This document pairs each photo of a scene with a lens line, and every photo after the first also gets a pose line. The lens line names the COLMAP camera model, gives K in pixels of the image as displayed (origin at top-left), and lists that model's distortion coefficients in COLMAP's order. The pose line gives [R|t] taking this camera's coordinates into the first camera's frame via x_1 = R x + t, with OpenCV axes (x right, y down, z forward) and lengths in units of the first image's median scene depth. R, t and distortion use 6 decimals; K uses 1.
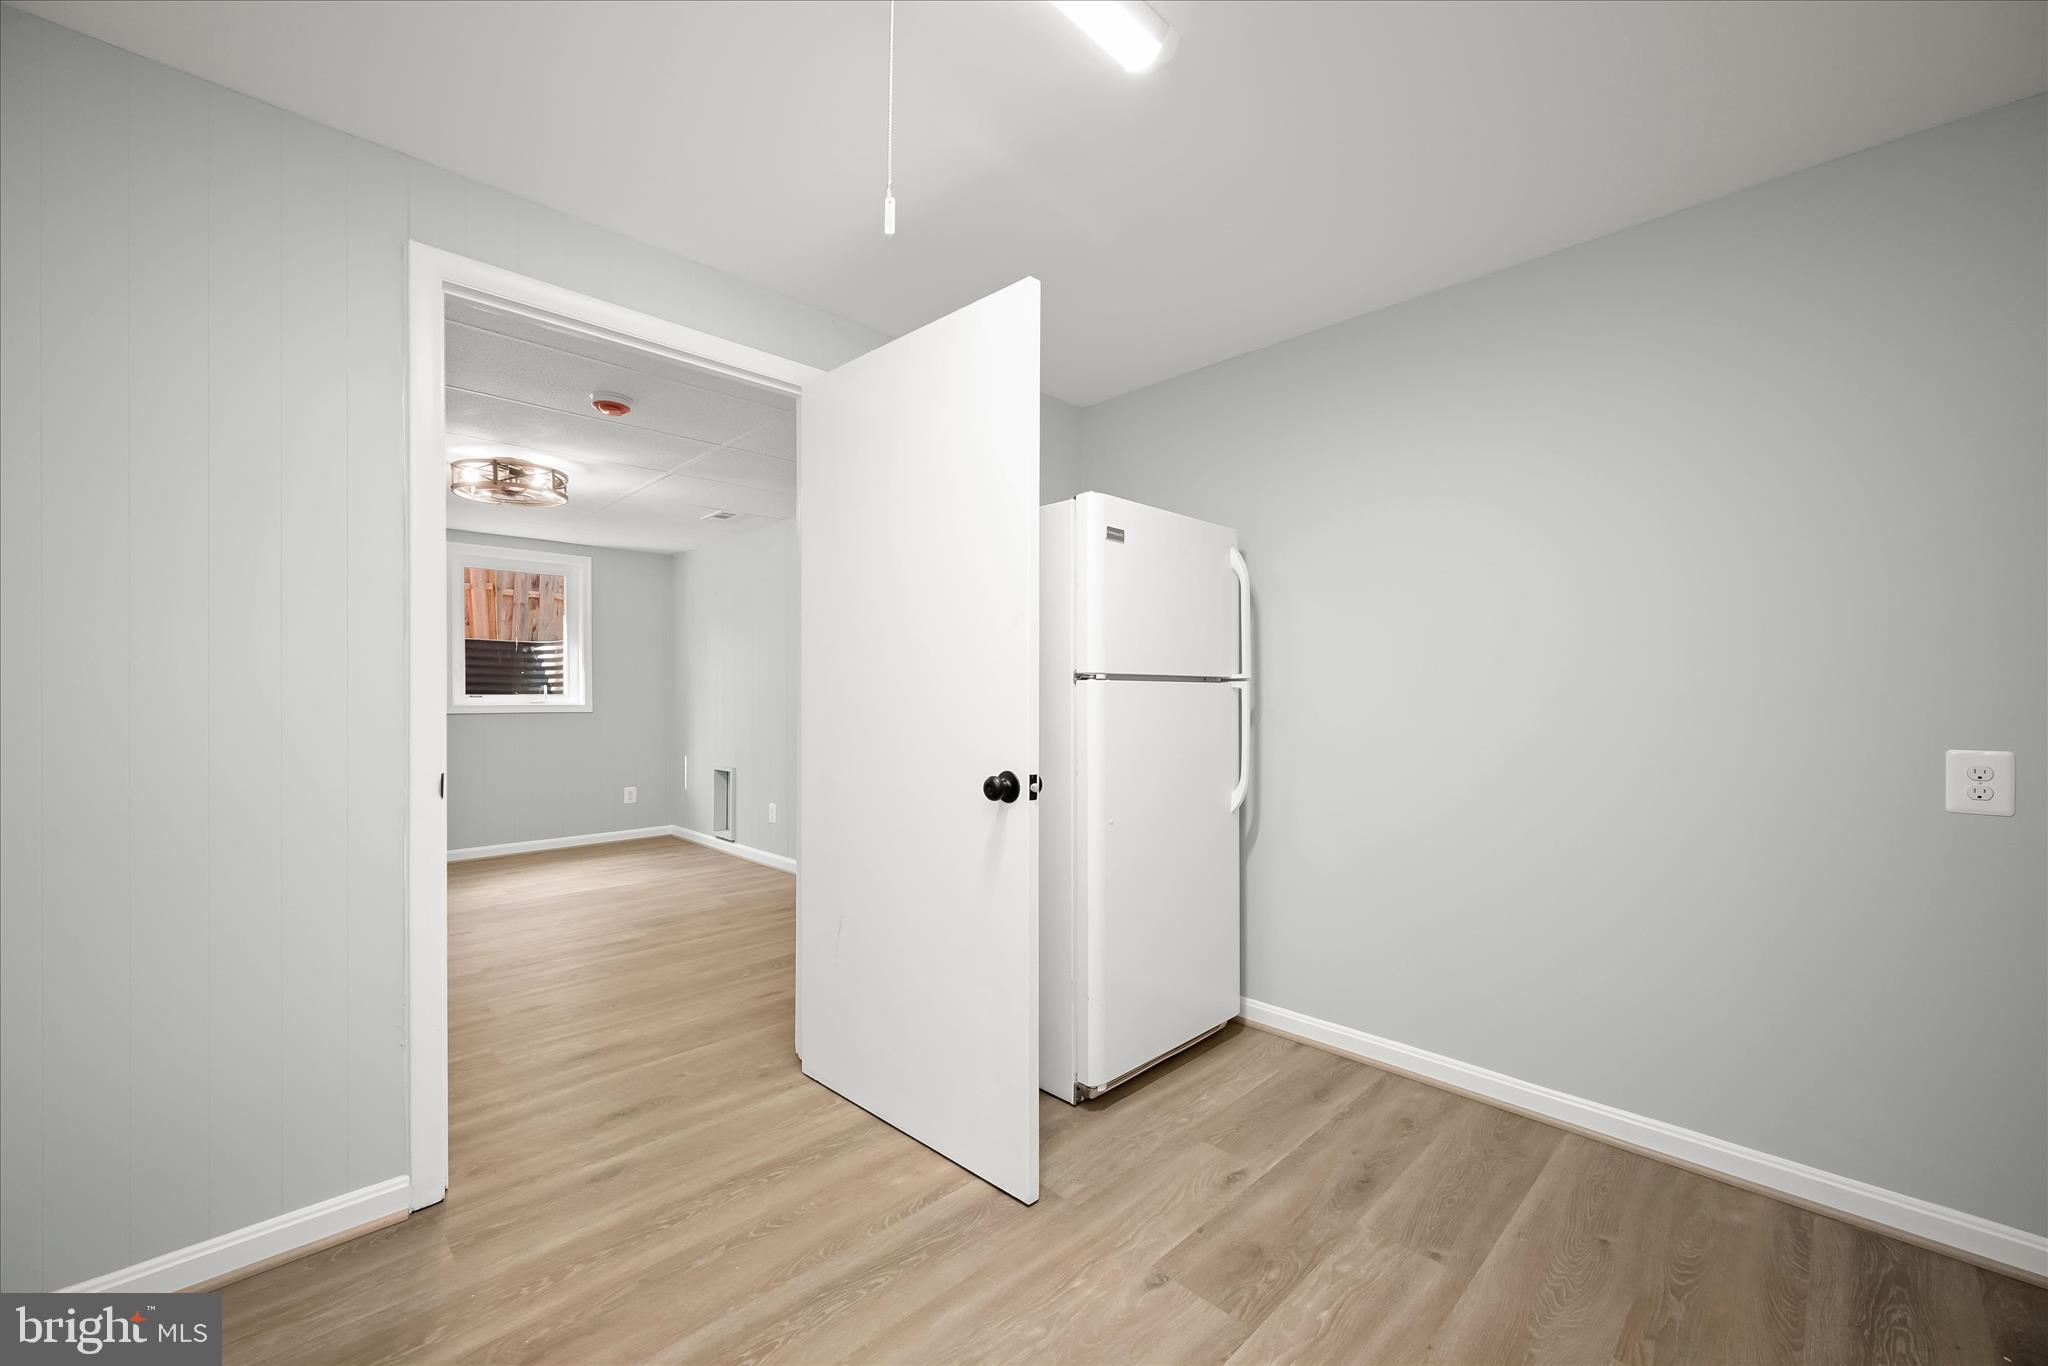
lens RADIAL K [[804.9, 0, 1025.9], [0, 804.9, 695.8], [0, 0, 1]] dist [-0.000024, -0.000164]
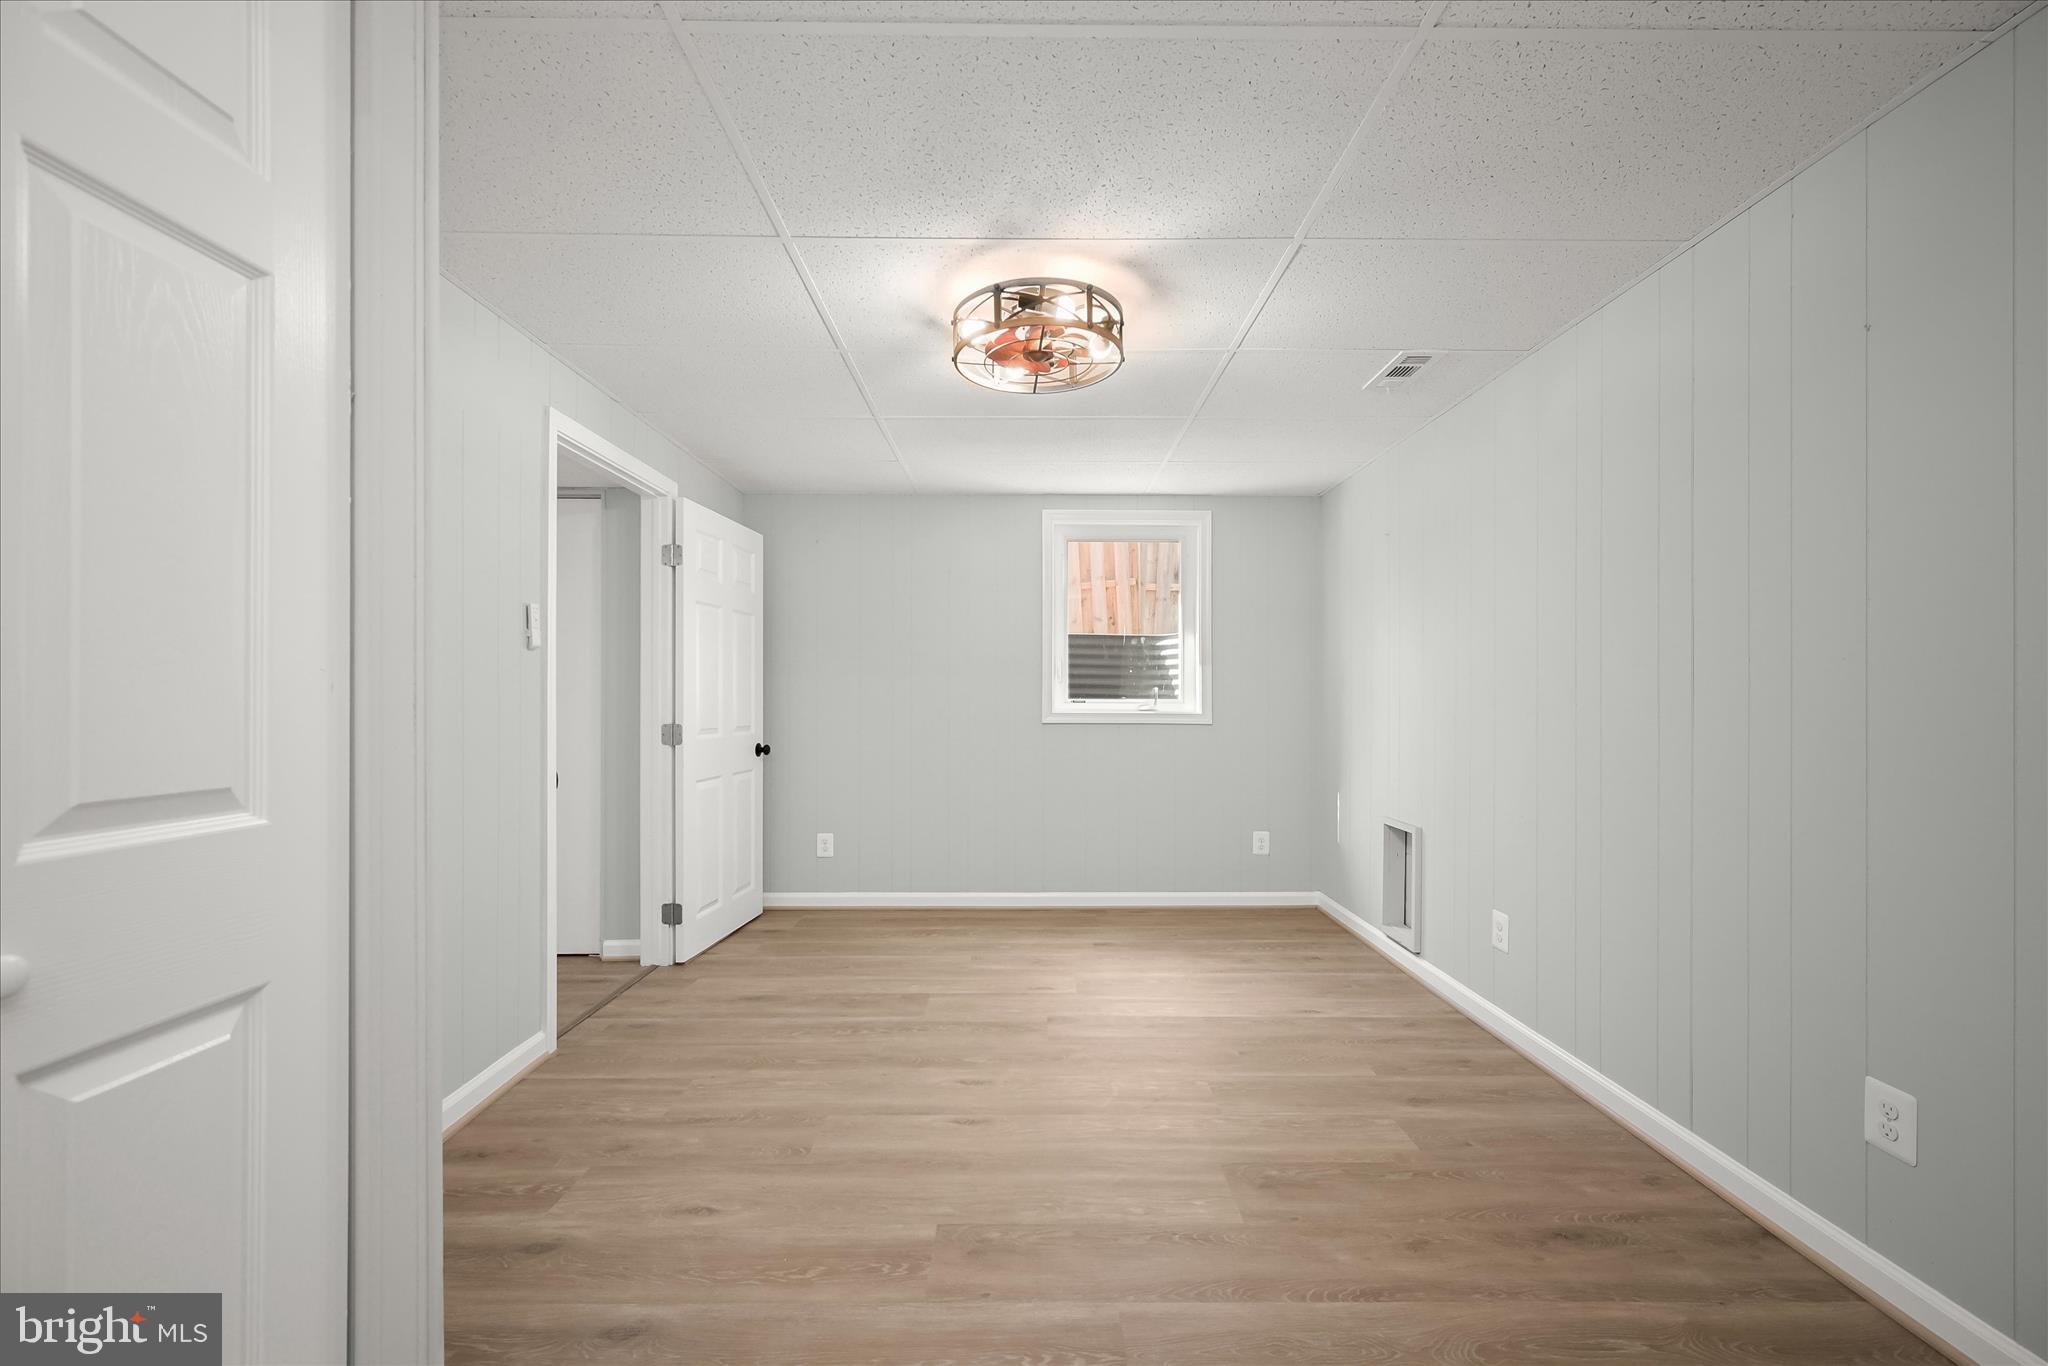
lens RADIAL K [[804.9, 0, 1025.9], [0, 804.9, 695.8], [0, 0, 1]] dist [-0.000024, -0.000164]
pose [[0.710491, 0.000826, -0.703706, -0.151596], [-0.004215, 0.999986, -0.003082, -0.002296], [0.703694, 0.005156, 0.710484, 0.377113]]
